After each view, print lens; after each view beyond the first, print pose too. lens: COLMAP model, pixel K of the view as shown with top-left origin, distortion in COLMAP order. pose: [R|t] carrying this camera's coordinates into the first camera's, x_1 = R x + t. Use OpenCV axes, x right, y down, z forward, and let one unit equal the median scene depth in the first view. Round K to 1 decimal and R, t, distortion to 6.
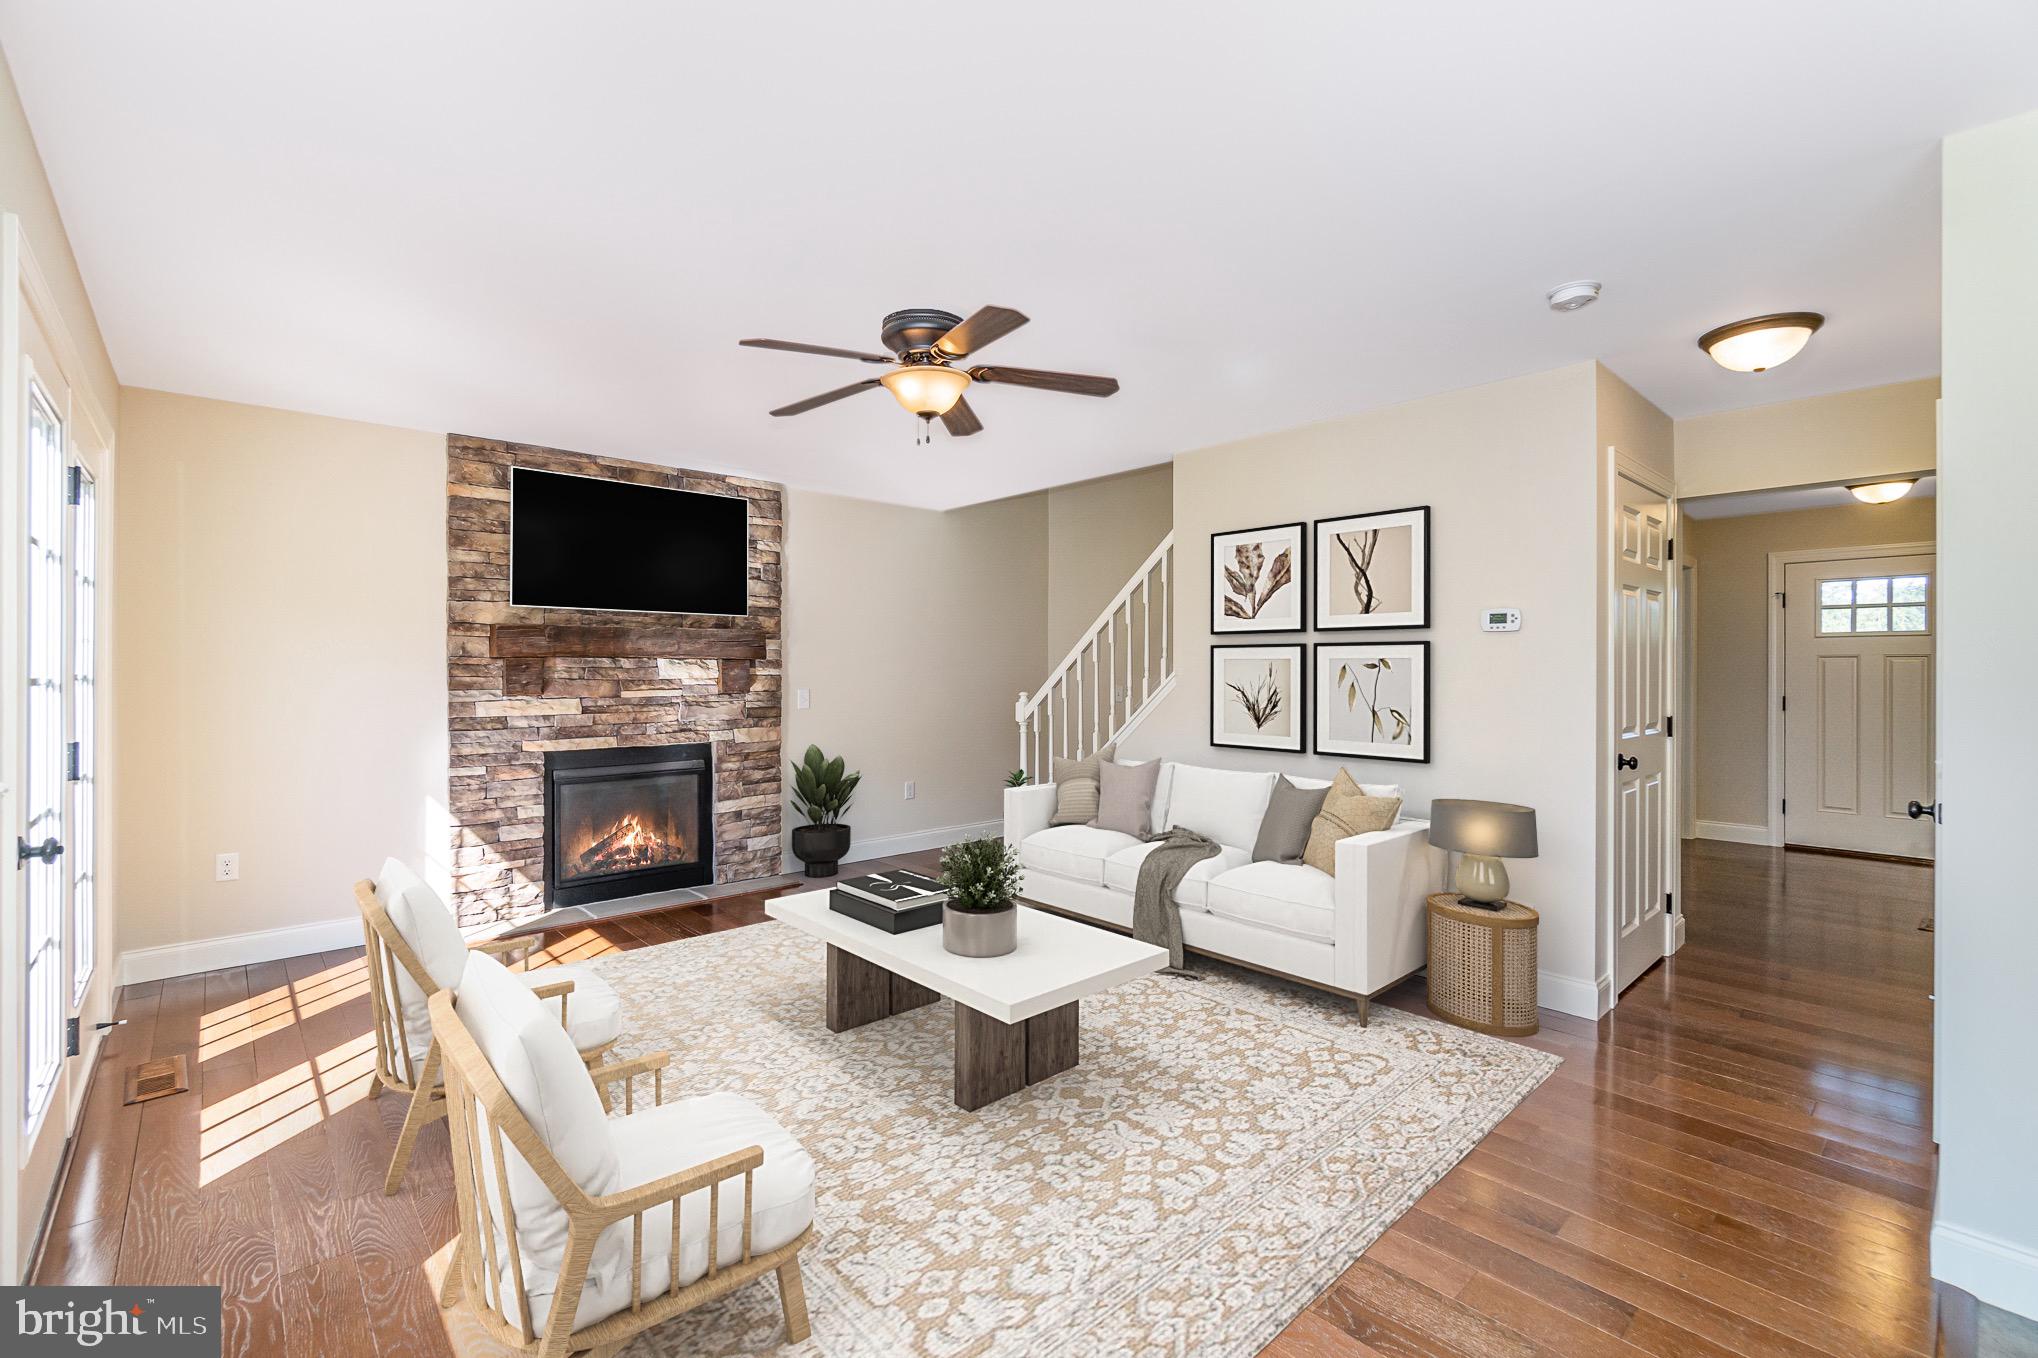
lens RADIAL K [[878.0, 0, 1013.0], [0, 878.0, 662.5], [0, 0, 1]] dist [0.000801, 0.000082]
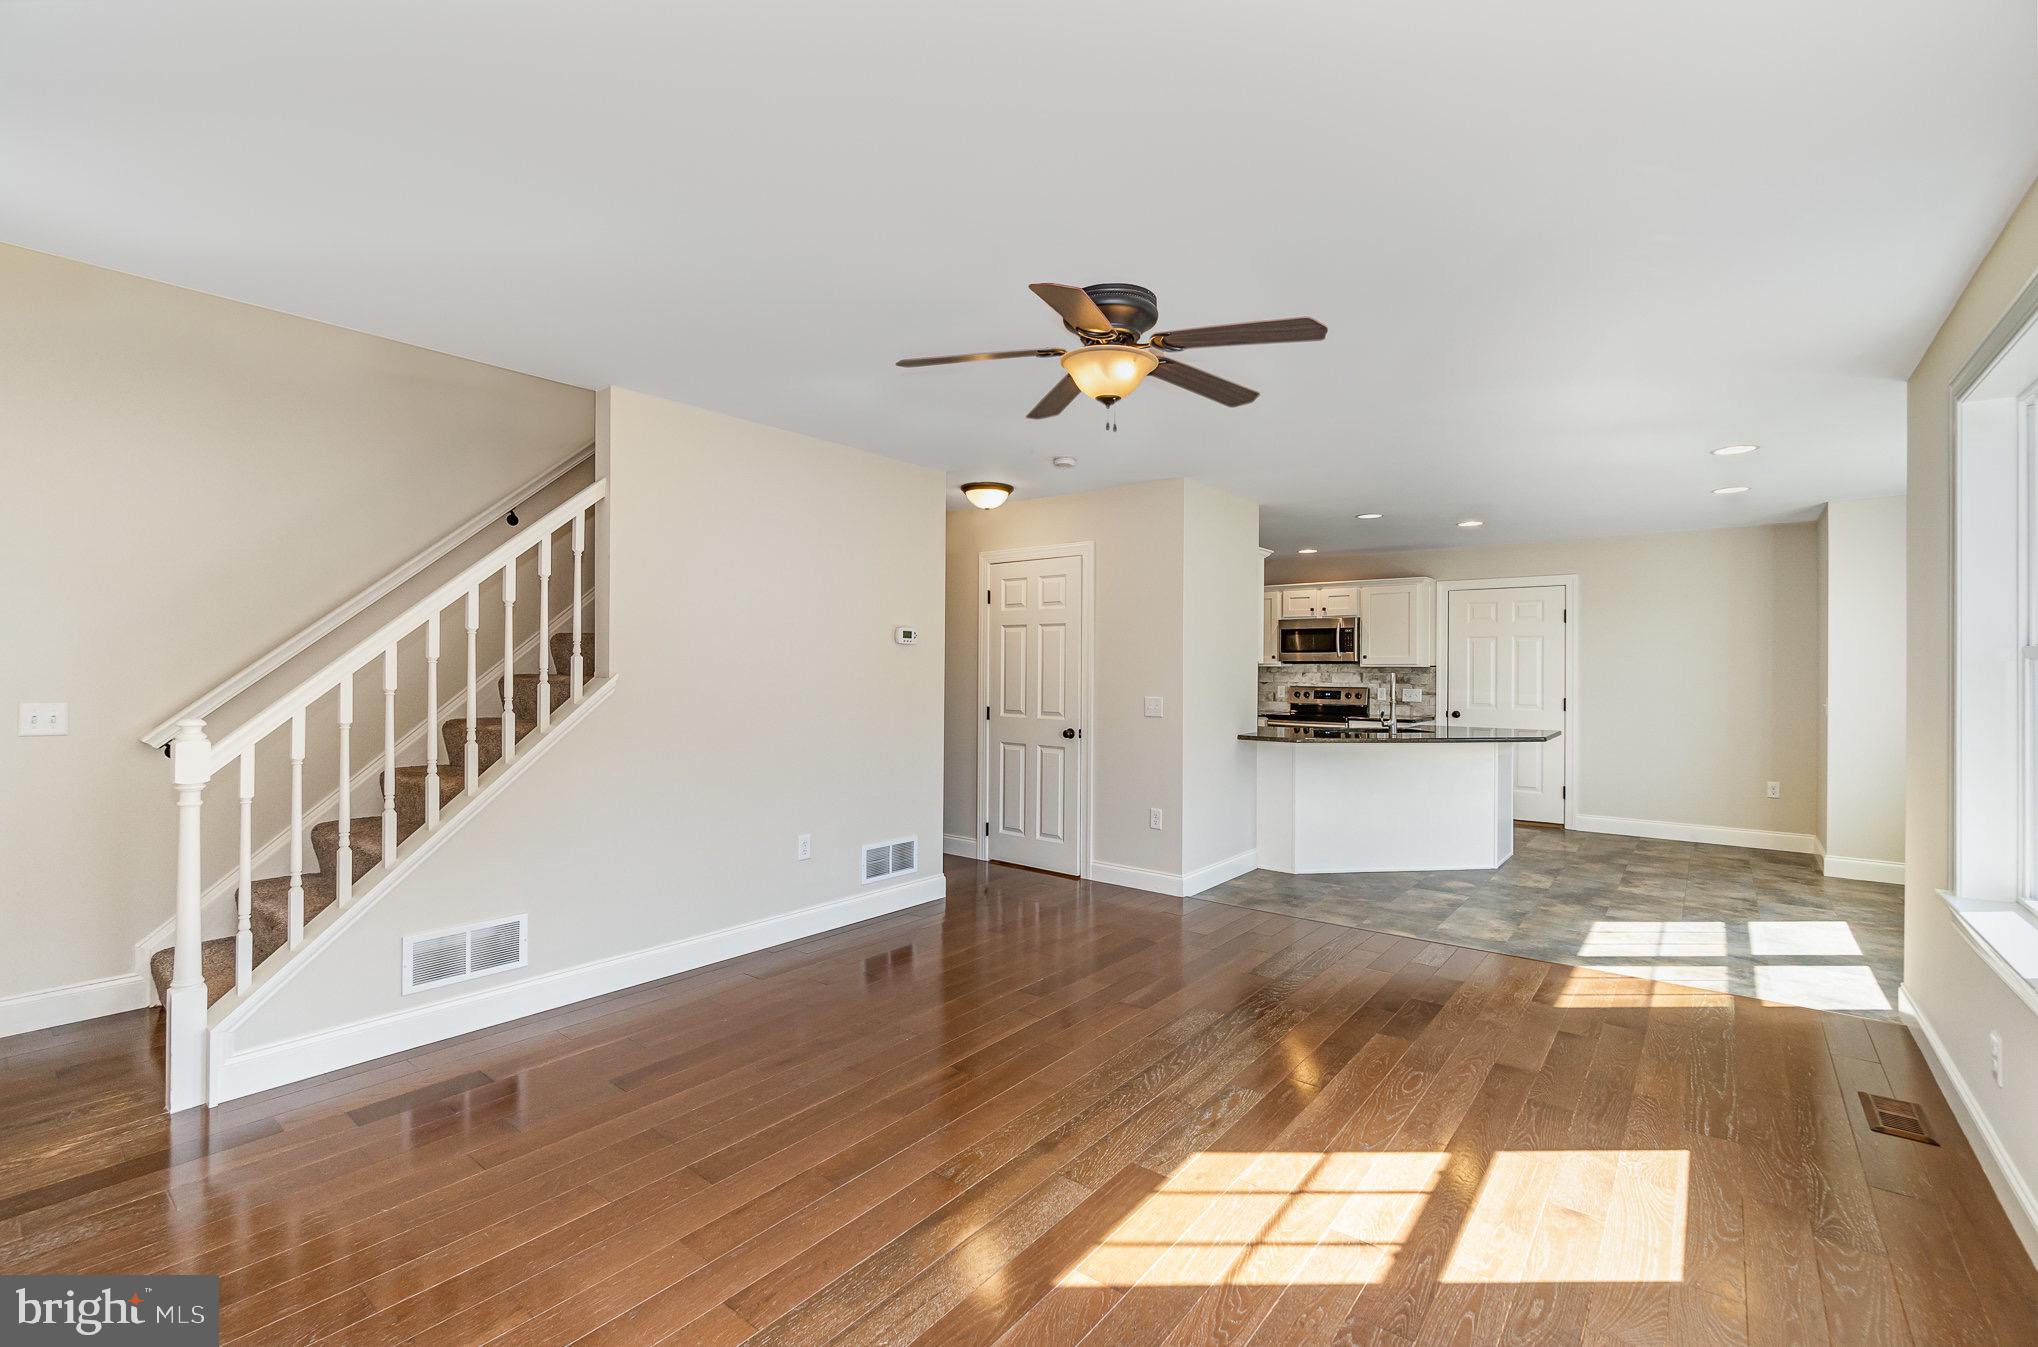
lens RADIAL K [[867.8, 0, 1019.0], [0, 867.8, 673.5], [0, 0, 1]] dist [0.001226, 0.000177]
pose [[-0.183563, -0.003355, 0.983002, -0.613575], [-0.005166, 0.999984, 0.002448, 0.005916], [-0.982994, -0.004629, -0.183577, 0.776548]]
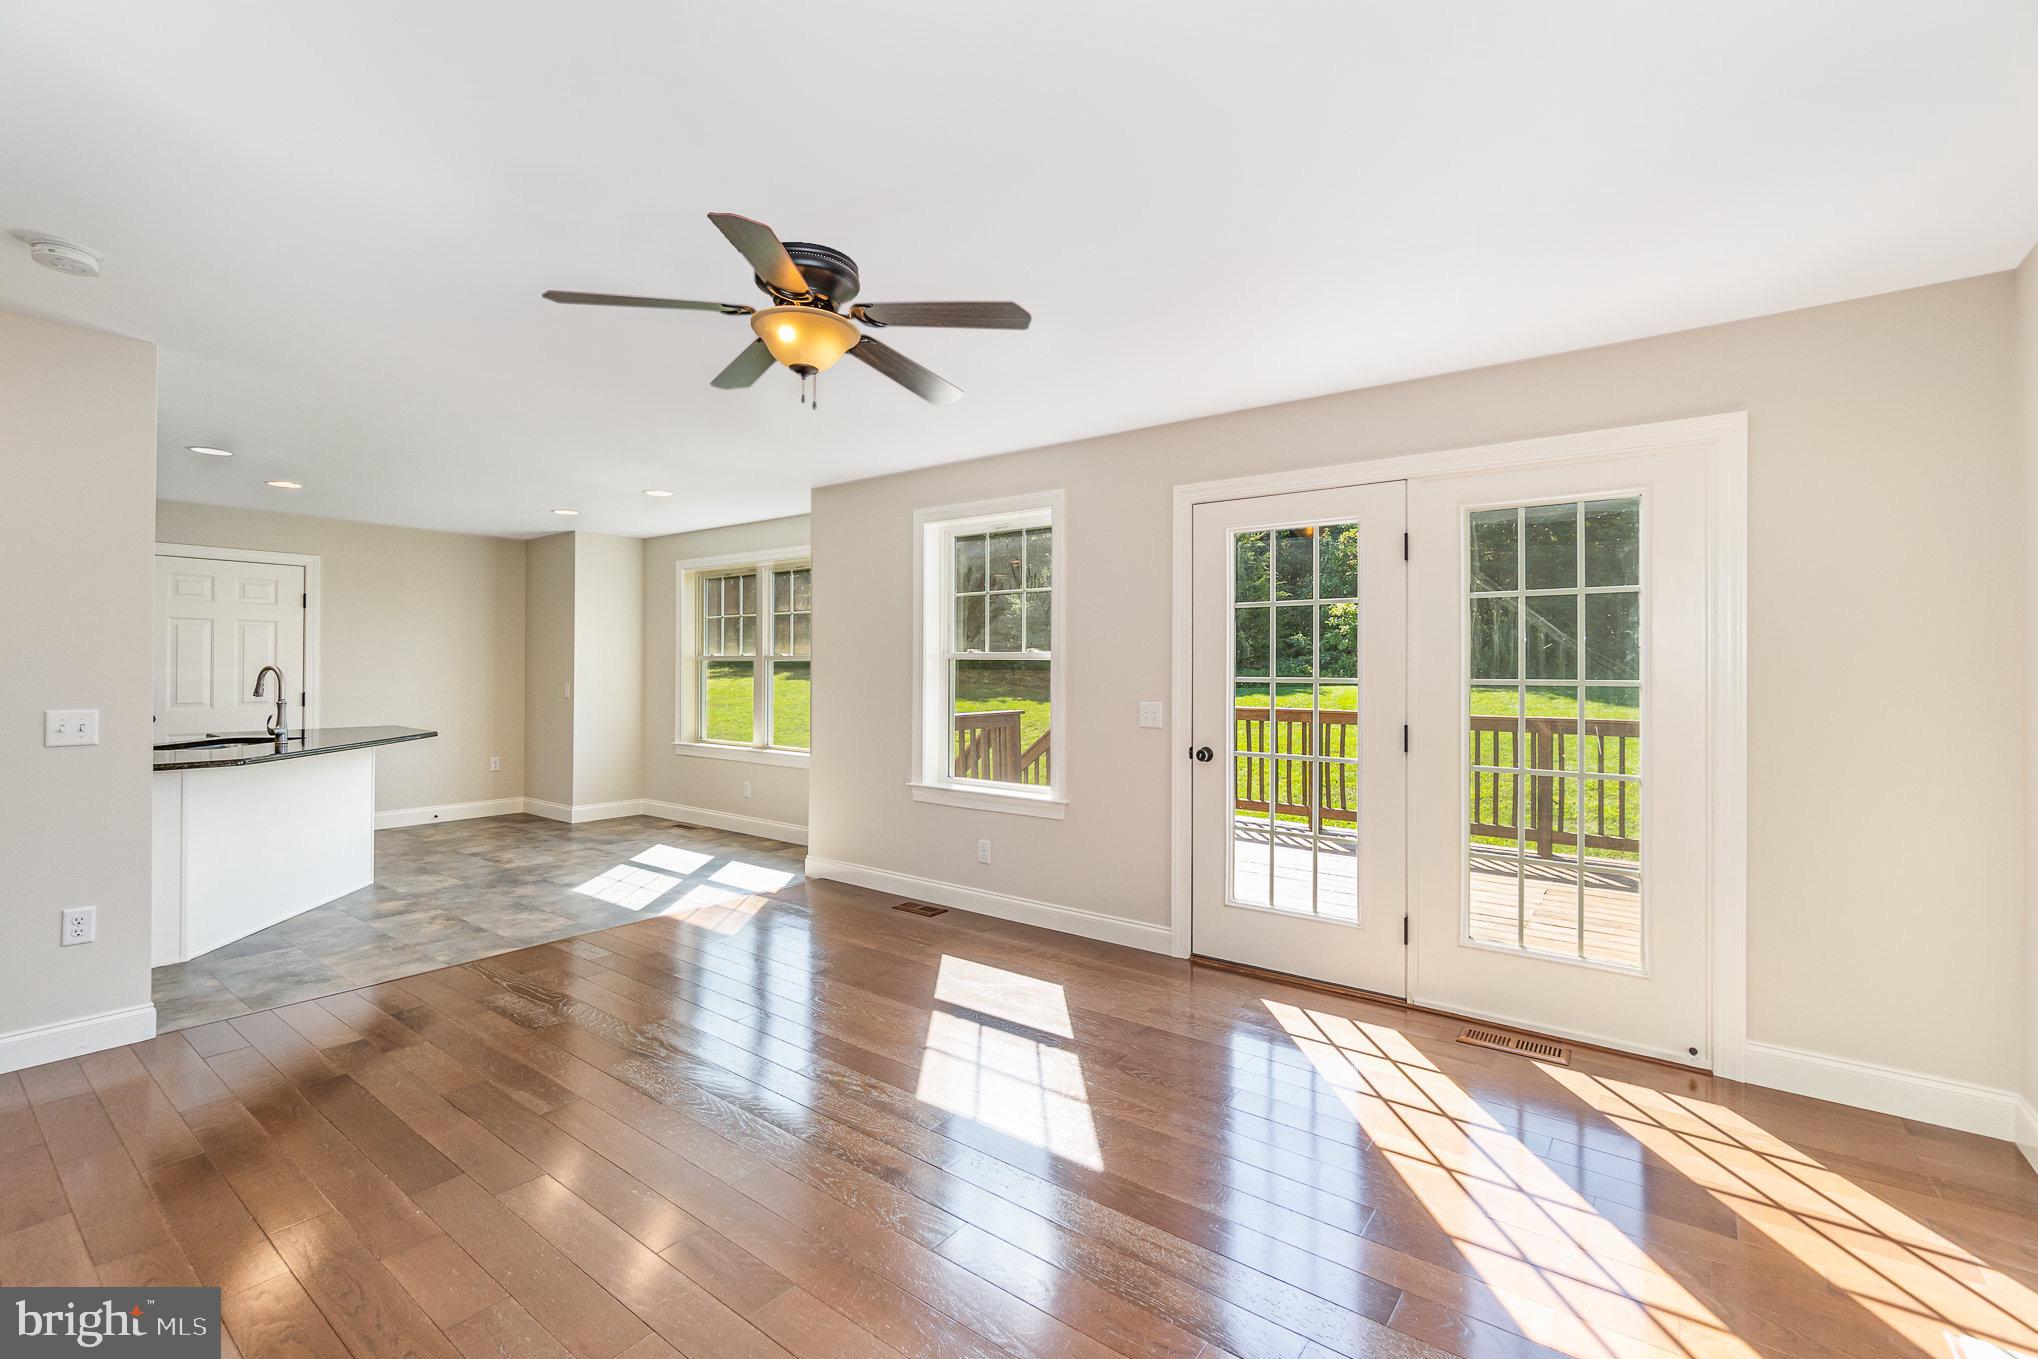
lens RADIAL K [[878.0, 0, 1013.0], [0, 878.0, 663.0], [0, 0, 1]] dist [0.000801, 0.000082]
pose [[-0.982782, -0.007414, -0.184622, -0.091193], [-0.006207, 0.999955, -0.007117, 0.004320], [0.184666, -0.005849, -0.982784, 1.157752]]
